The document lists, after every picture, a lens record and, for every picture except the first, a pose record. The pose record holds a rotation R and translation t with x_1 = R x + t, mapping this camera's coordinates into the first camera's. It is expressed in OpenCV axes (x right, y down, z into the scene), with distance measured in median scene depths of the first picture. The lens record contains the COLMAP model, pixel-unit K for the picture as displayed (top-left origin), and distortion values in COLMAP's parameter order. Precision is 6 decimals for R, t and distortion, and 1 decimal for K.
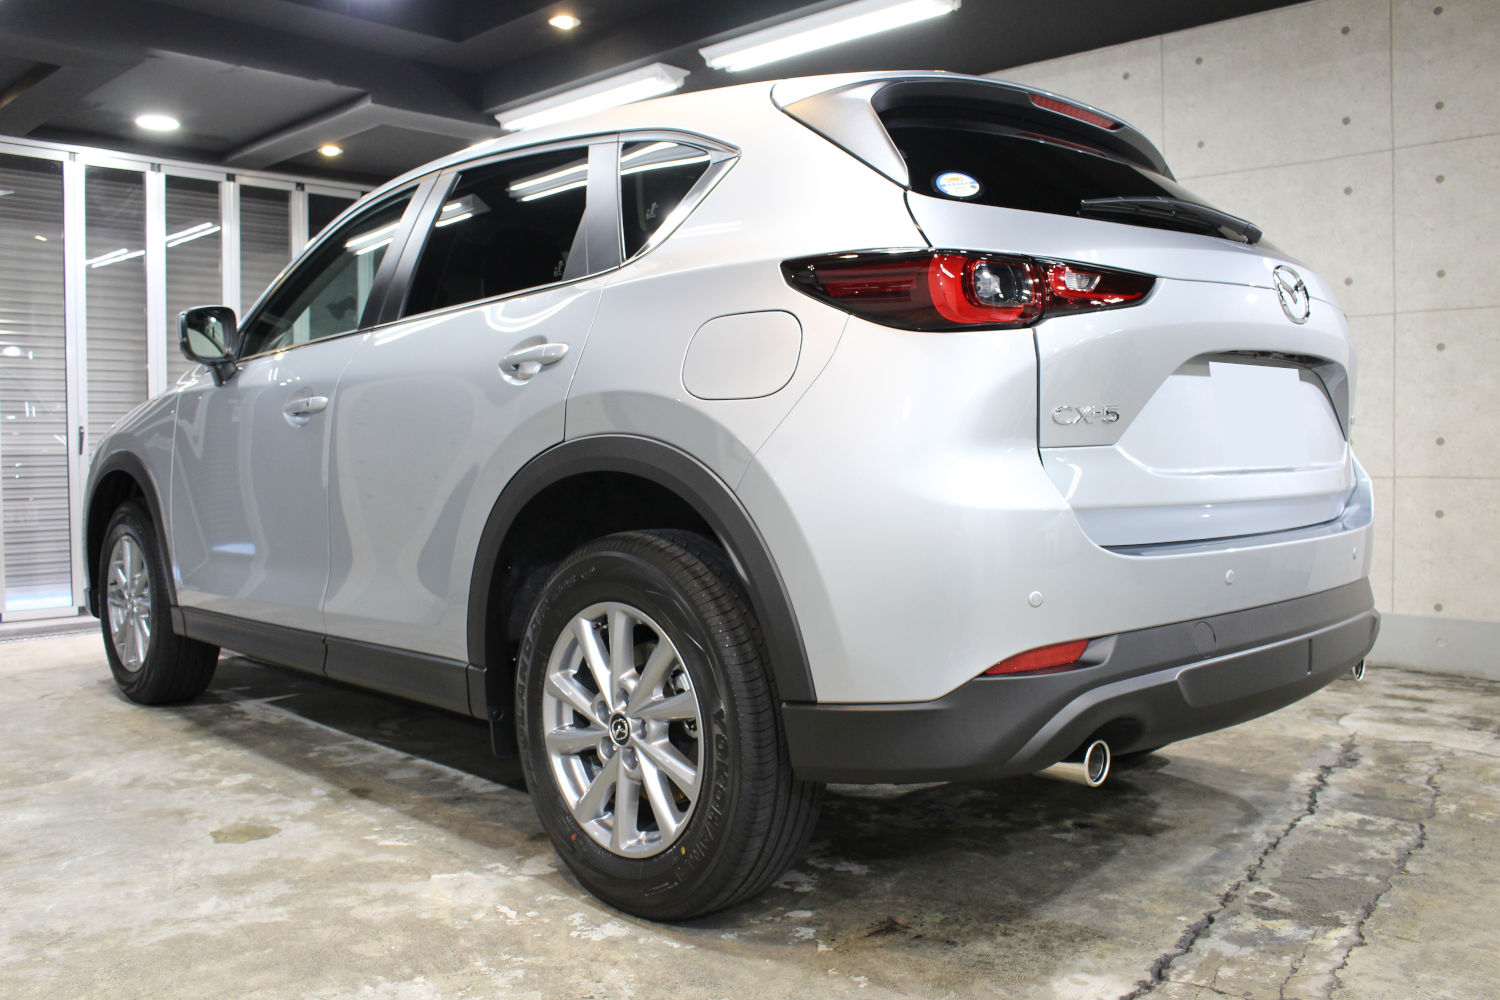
lens RADIAL K [[1216.0, 0, 750.0], [0, 1216.0, 500.0], [0, 0, 1]] dist [-0.131286, 0.092749]
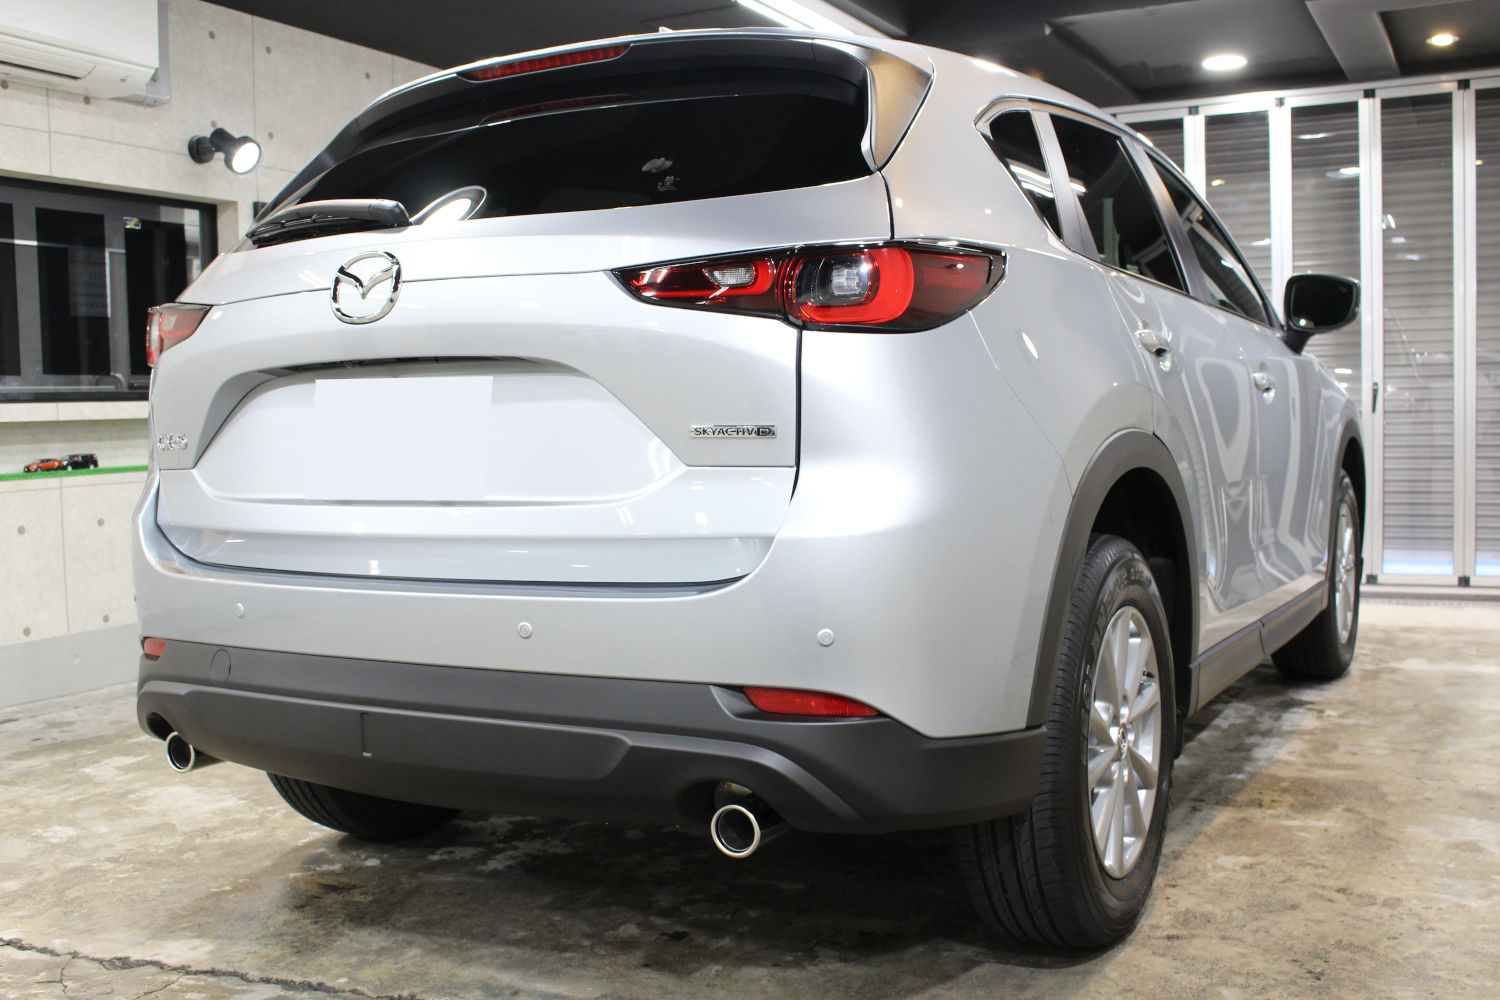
lens RADIAL K [[1428.7, 0, 750.0], [0, 1428.7, 500.0], [0, 0, 1]] dist [-0.053998, 0.011917]
pose [[0.317201, 0.059742, -0.946475, 1.462719], [-0.018509, 0.998214, 0.056805, -0.090590], [0.948178, -0.000500, 0.317740, 0.927680]]
